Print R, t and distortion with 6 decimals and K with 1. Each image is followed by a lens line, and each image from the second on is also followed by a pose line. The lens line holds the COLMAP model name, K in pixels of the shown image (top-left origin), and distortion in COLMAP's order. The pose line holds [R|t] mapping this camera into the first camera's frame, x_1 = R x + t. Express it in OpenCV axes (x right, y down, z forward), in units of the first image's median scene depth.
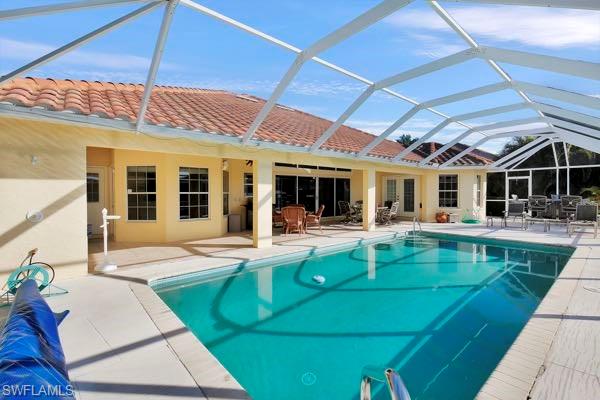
lens RADIAL K [[271.8, 0, 300.0], [0, 271.8, 200.0], [0, 0, 1]] dist [-0.000418, -0.000041]
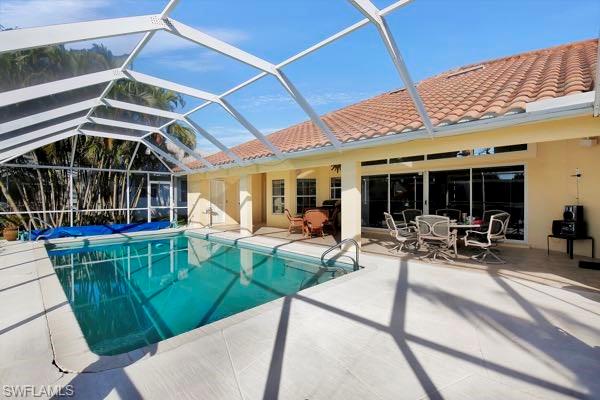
lens RADIAL K [[271.8, 0, 300.0], [0, 271.8, 200.0], [0, 0, 1]] dist [-0.000418, -0.000041]
pose [[0.091520, 0.021812, -0.995564, 0.855829], [-0.009921, 0.999730, 0.020991, -0.029252], [0.995754, 0.007955, 0.091712, 0.750806]]
